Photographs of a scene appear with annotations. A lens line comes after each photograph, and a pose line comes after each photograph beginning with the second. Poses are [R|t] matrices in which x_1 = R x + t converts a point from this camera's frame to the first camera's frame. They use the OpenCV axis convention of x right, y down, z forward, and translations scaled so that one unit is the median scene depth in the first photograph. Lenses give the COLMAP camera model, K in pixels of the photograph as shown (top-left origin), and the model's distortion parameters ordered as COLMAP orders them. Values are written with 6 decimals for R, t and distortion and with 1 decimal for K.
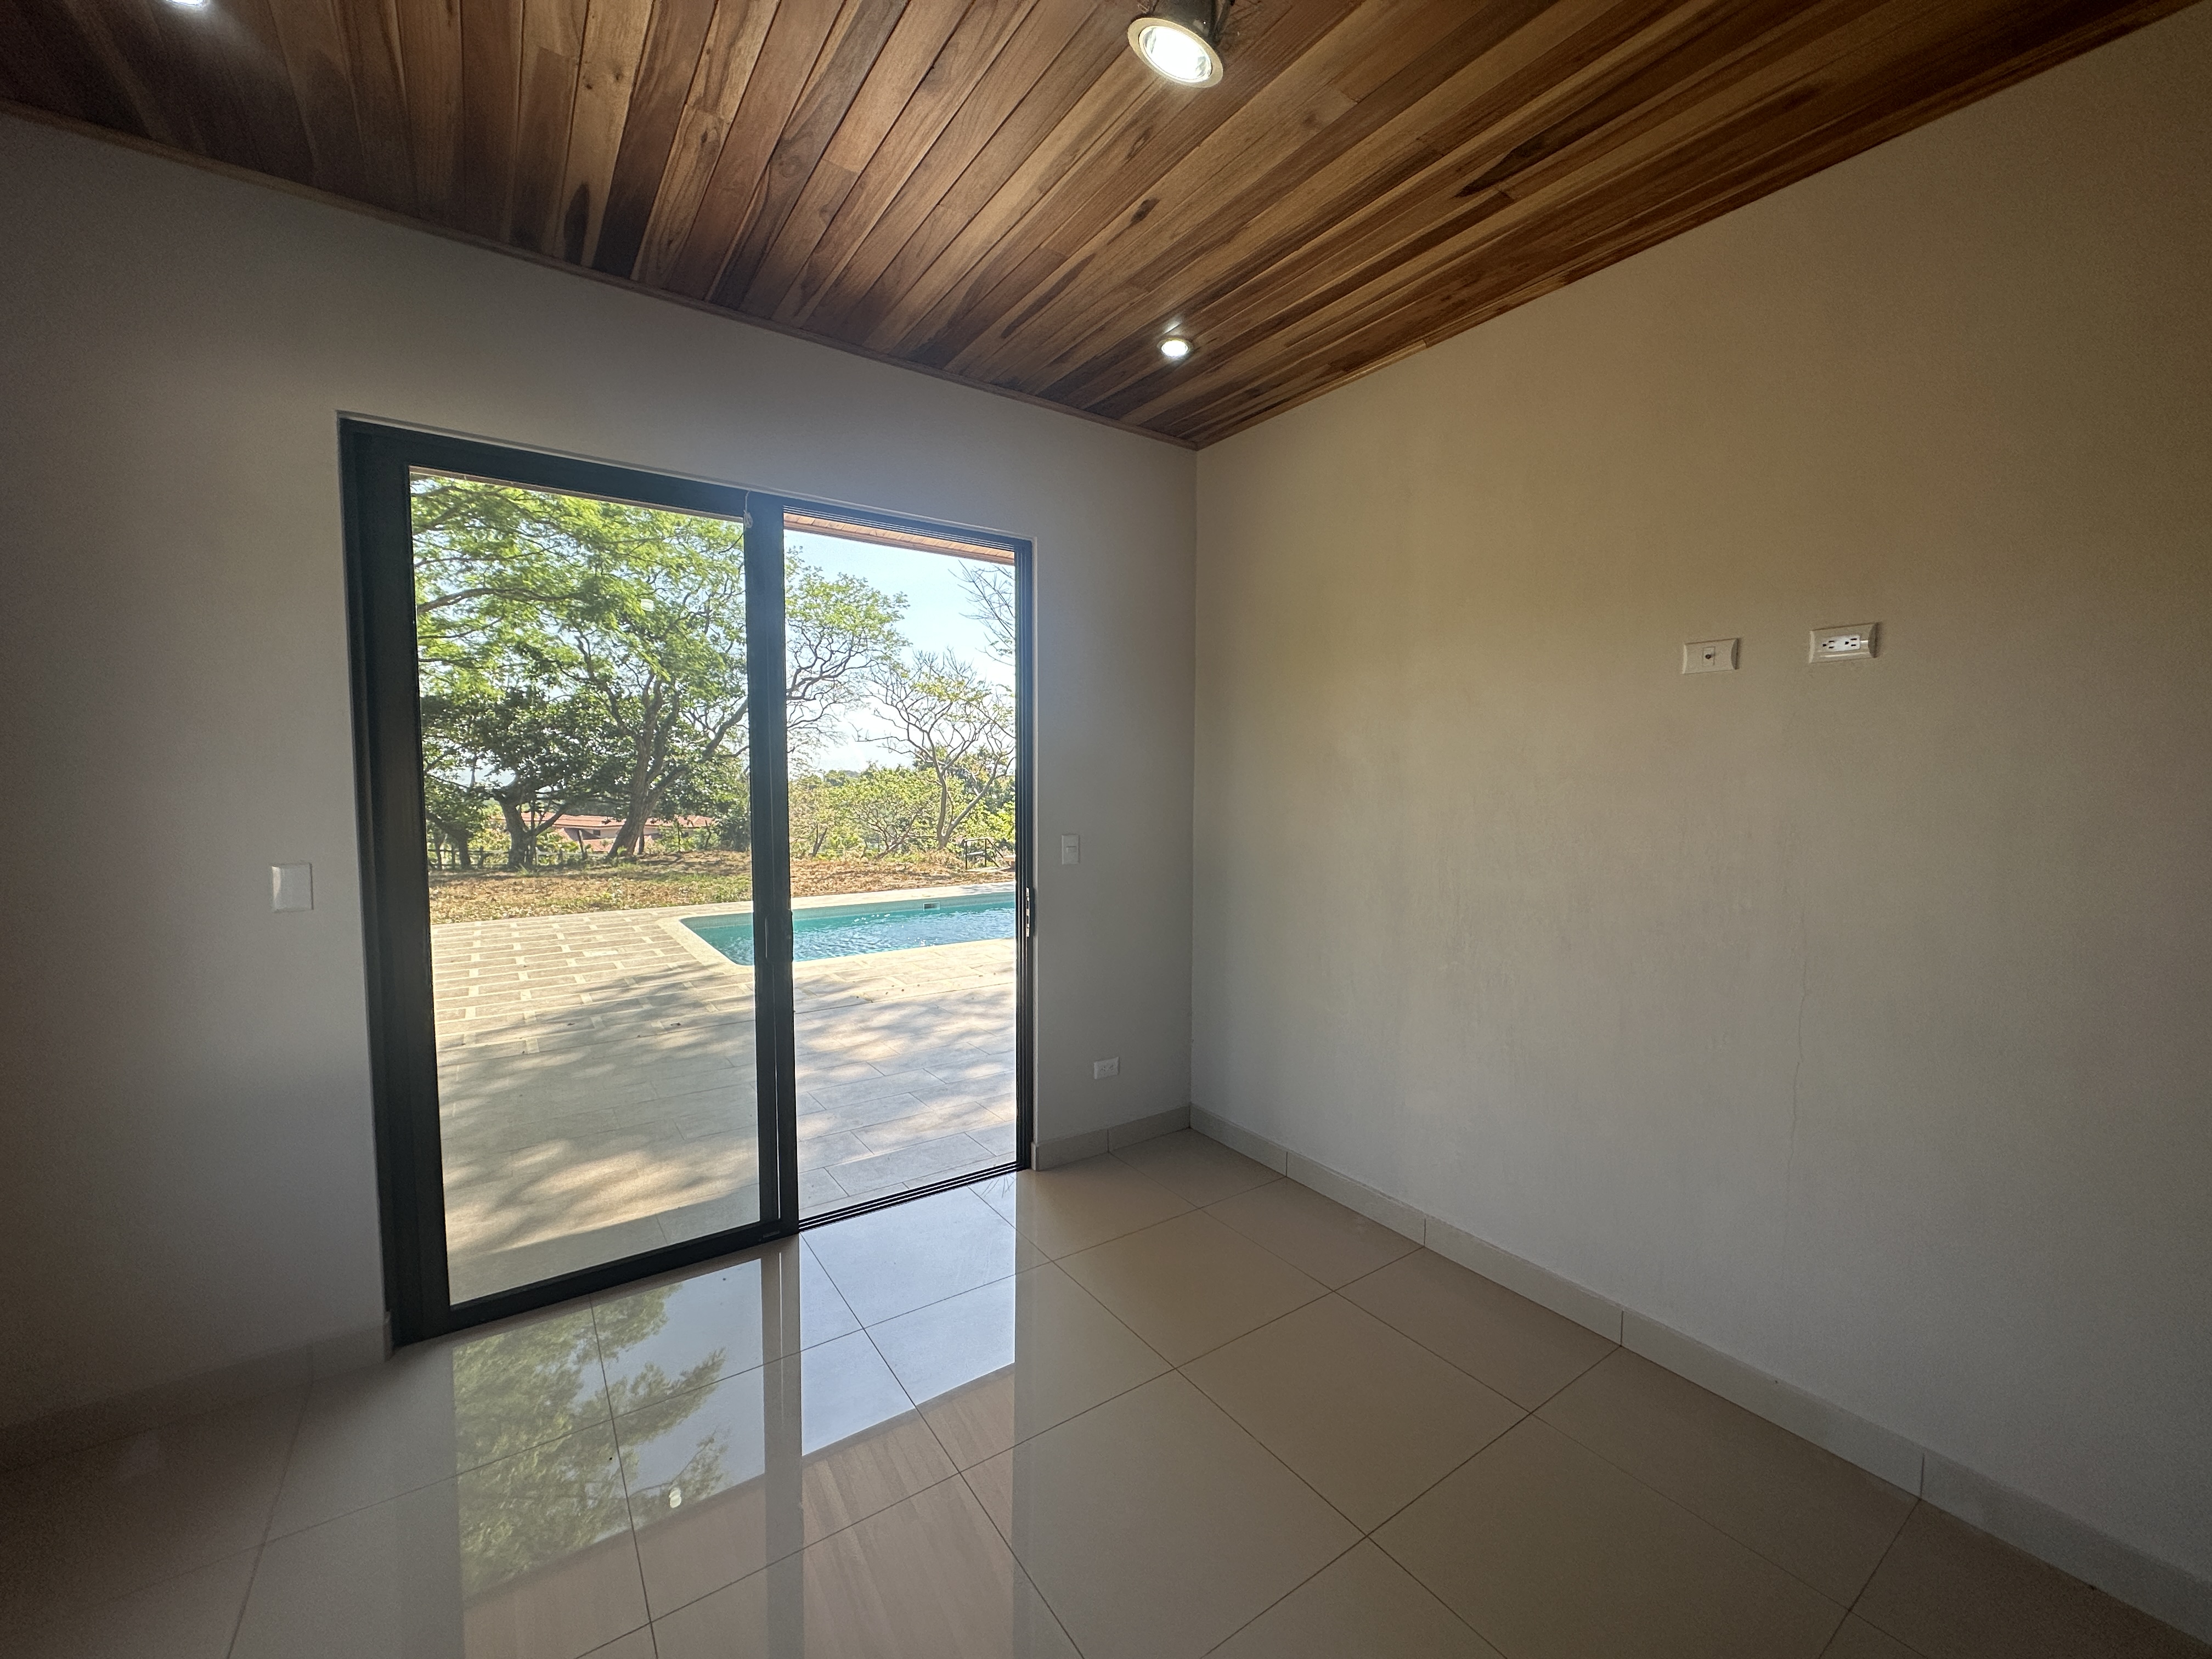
lens RADIAL K [[903.0, 0, 1106.0], [0, 903.0, 829.5], [0, 0, 1]] dist [-0.000442, -0.000227]
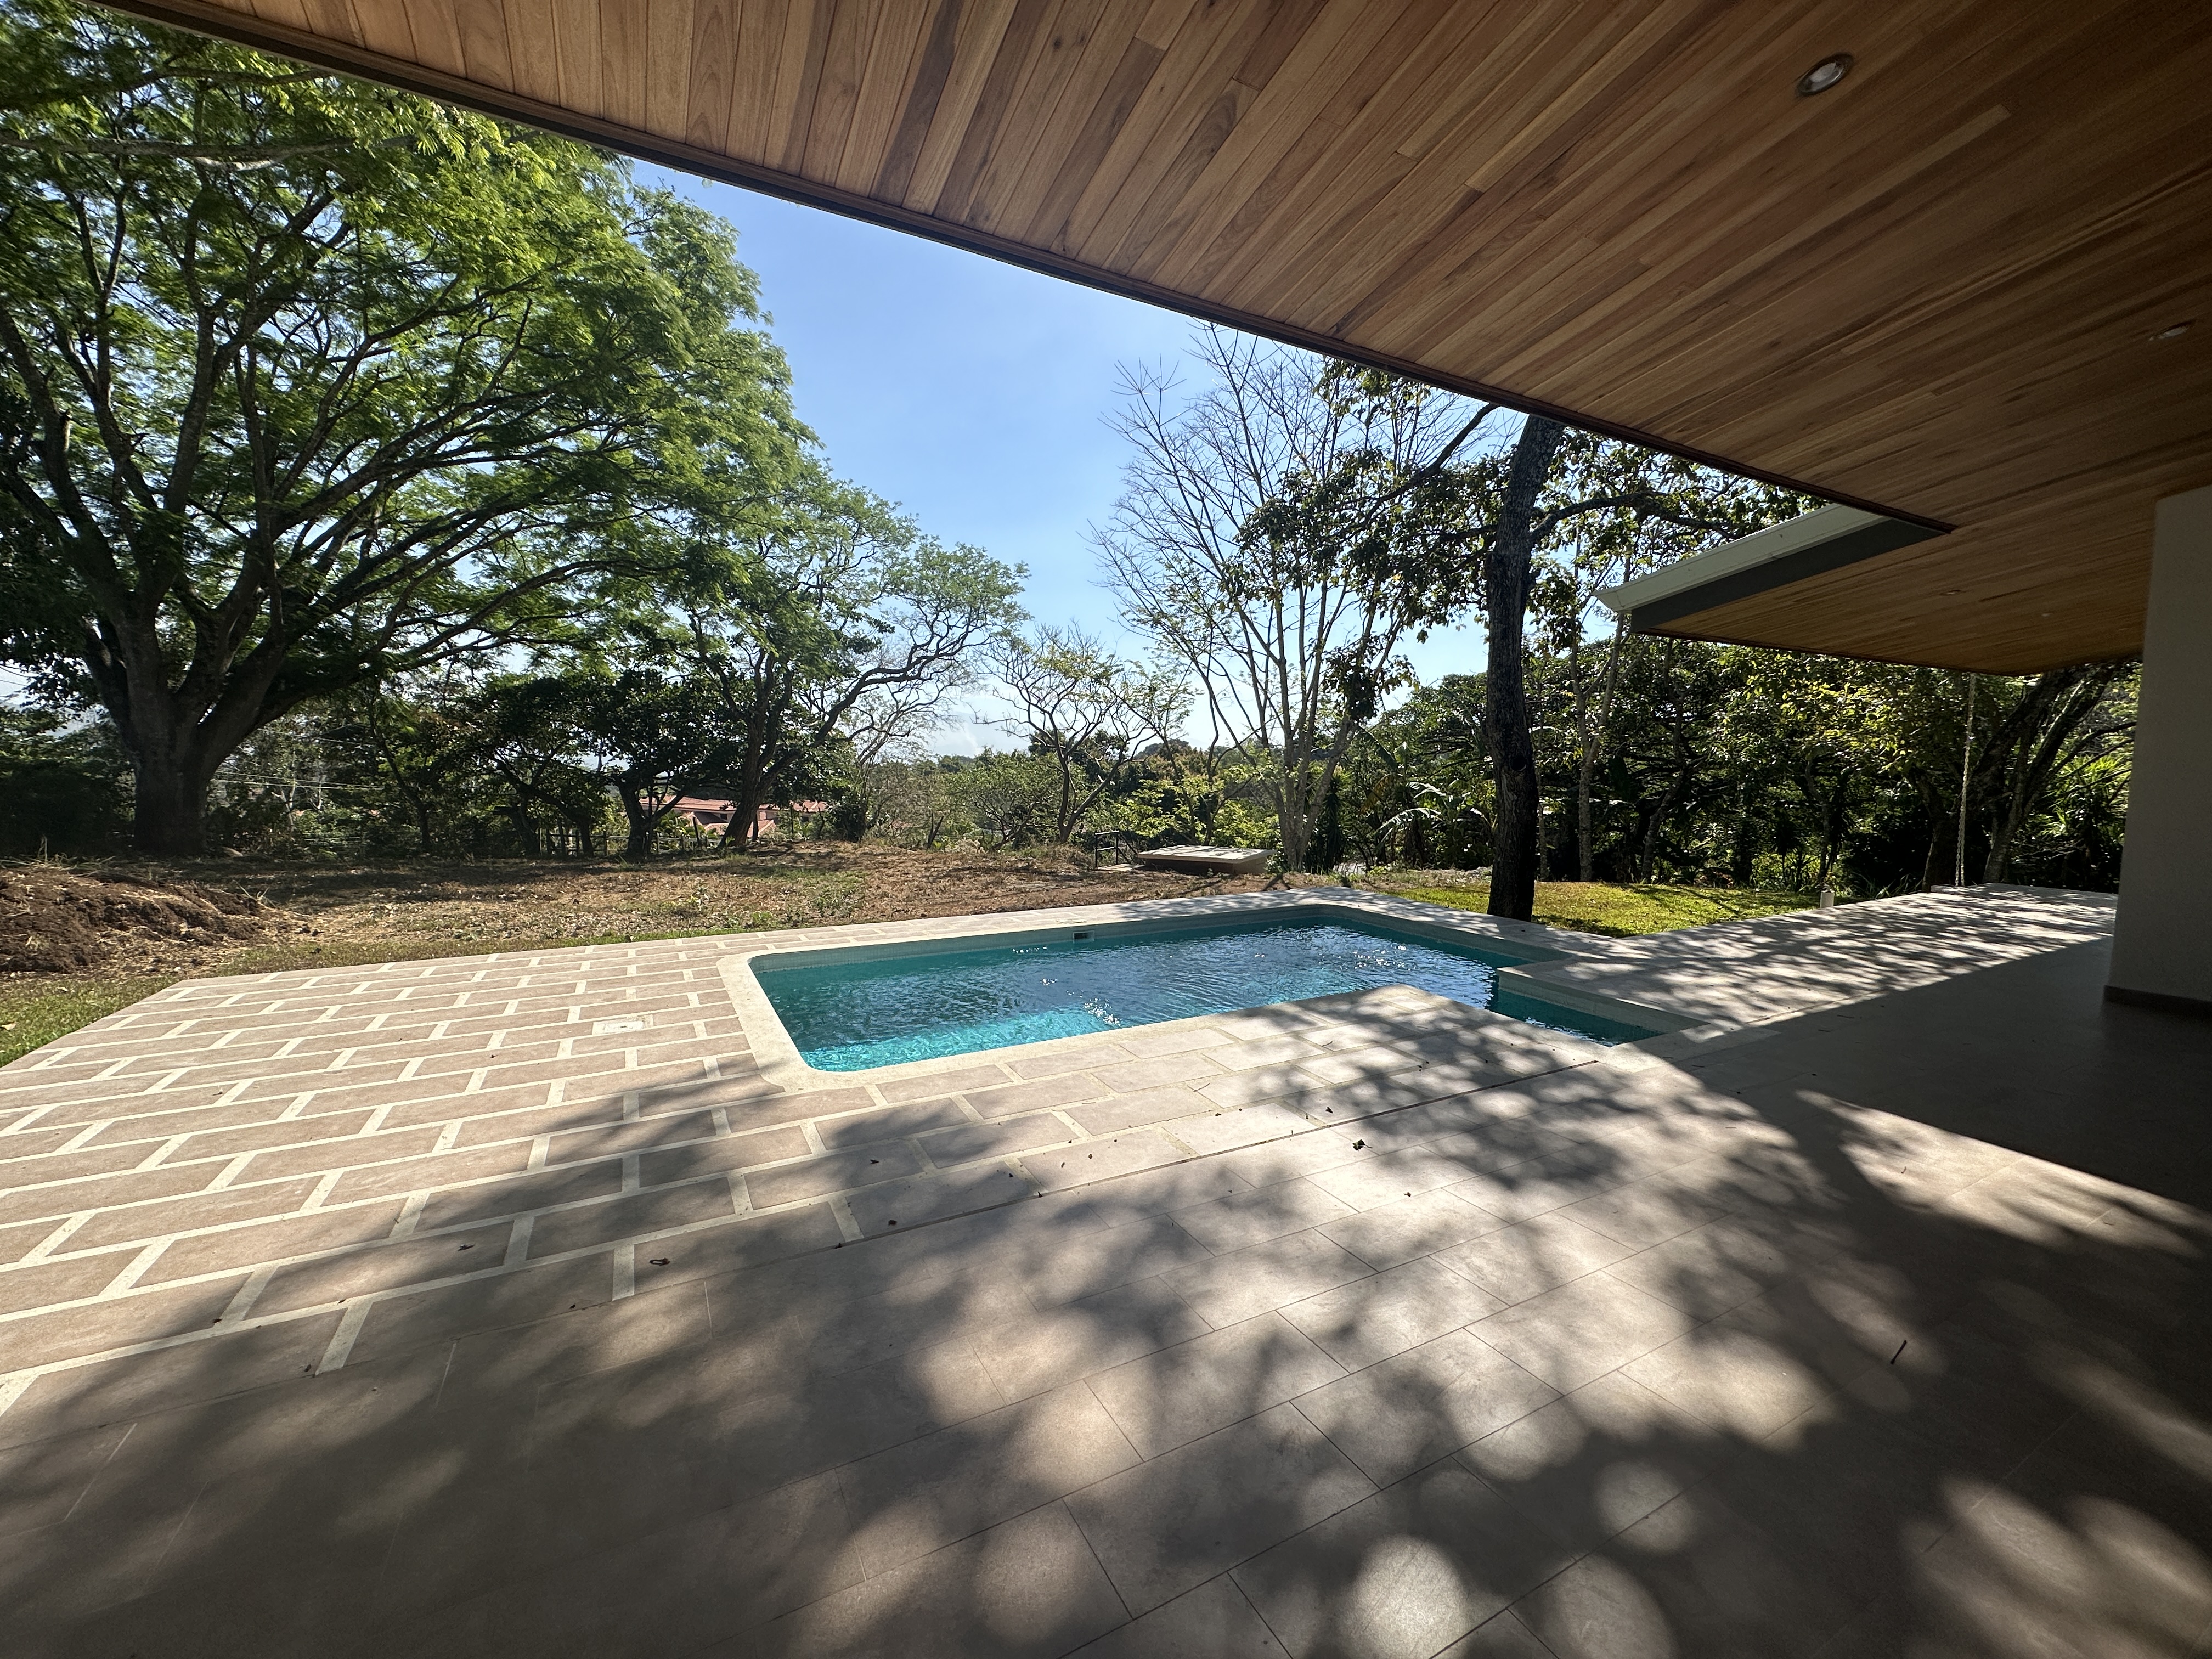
lens RADIAL K [[886.7, 0, 1105.2], [0, 886.7, 834.1], [0, 0, 1]] dist [0.006119, -0.001085]
pose [[0.993205, 0.011481, -0.115809, -0.036164], [-0.008959, 0.999712, 0.022279, -0.005952], [0.116032, -0.021090, 0.993022, 0.109309]]
